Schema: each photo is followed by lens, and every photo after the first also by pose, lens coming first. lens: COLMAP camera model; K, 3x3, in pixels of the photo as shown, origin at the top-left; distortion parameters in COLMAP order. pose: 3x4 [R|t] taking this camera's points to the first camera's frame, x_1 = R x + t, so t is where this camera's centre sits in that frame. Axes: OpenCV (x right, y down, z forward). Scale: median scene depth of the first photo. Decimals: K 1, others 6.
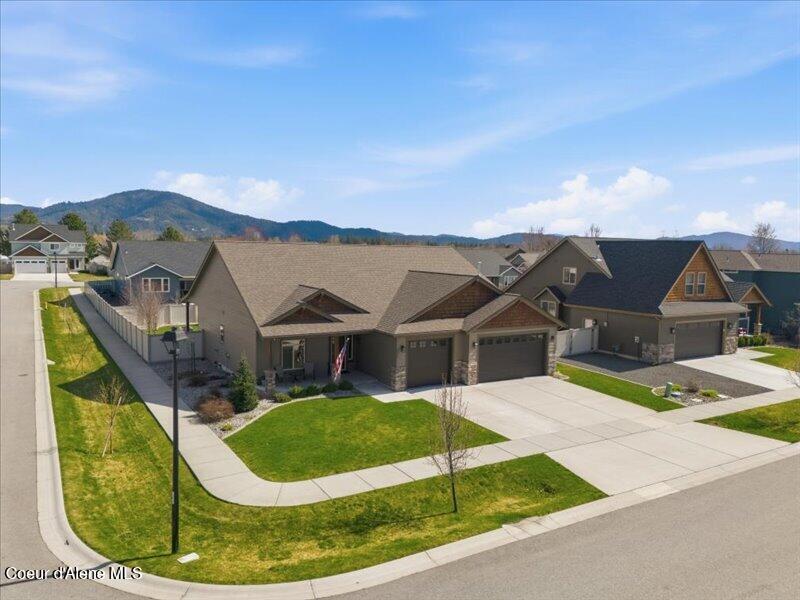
lens RADIAL K [[584.4, 0, 402.6], [0, 584.4, 300.3], [0, 0, 1]] dist [0.083620, -0.075952]
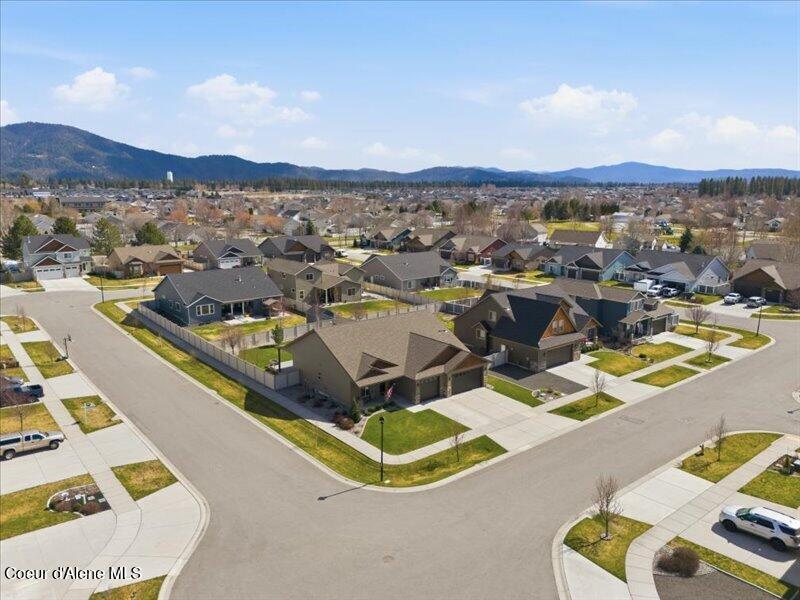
lens RADIAL K [[584.4, 0, 401.1], [0, 584.4, 294.7], [0, 0, 1]] dist [0.083620, -0.075952]
pose [[0.991248, -0.041834, 0.125207, -0.306595], [0.029030, 0.994320, 0.102396, -0.450847], [-0.128780, -0.097865, 0.986832, -1.033215]]
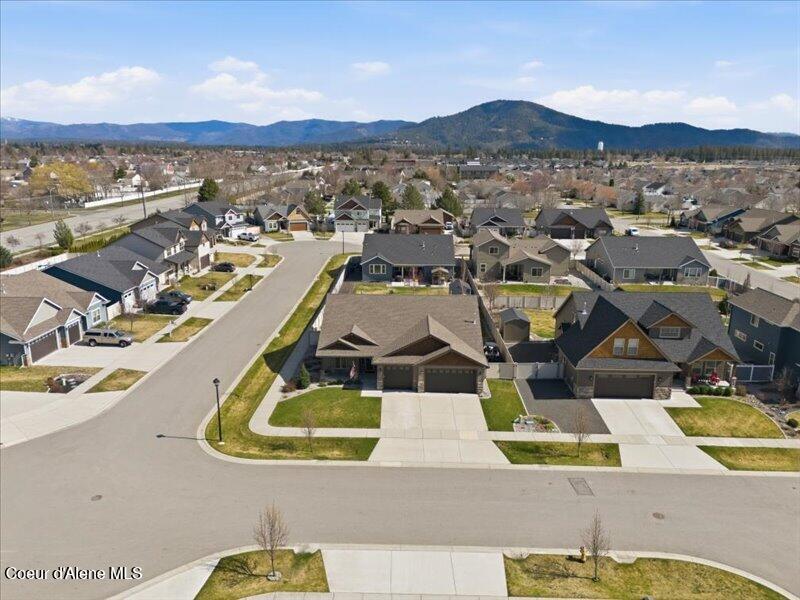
lens RADIAL K [[584.4, 0, 401.9], [0, 584.4, 298.0], [0, 0, 1]] dist [0.083620, -0.075952]
pose [[0.843436, 0.116927, -0.524351, 1.033443], [-0.038366, 0.986645, 0.158301, -0.456705], [0.535858, -0.113400, 0.836658, -0.565276]]
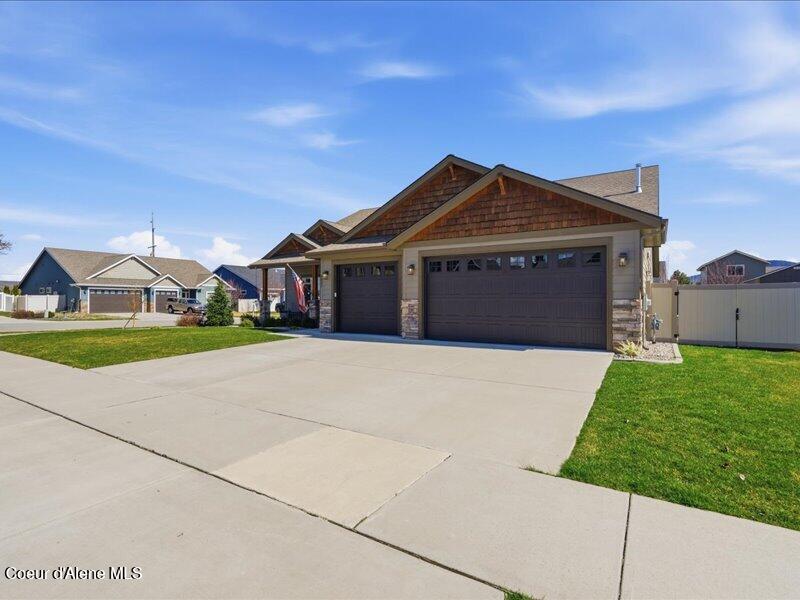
lens RADIAL K [[408.2, 0, 400.8], [0, 408.2, 303.6], [0, 0, 1]] dist [-0.010951, 0.005361]
pose [[0.435156, -0.017825, -0.900179, 0.490964], [-0.075192, 0.995592, -0.056063, 0.136637], [0.897210, 0.092083, 0.431898, 0.837869]]
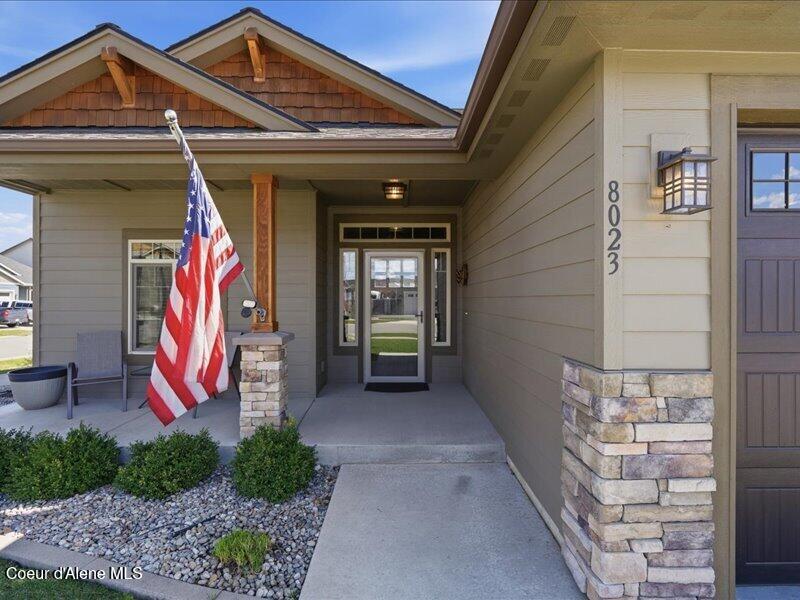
lens RADIAL K [[408.2, 0, 397.9], [0, 408.2, 300.6], [0, 0, 1]] dist [-0.010951, 0.005361]
pose [[0.853986, -0.018034, -0.519984, -0.004446], [-0.032538, 0.995592, -0.087967, 0.106303], [0.519278, 0.092042, 0.849634, 0.892440]]
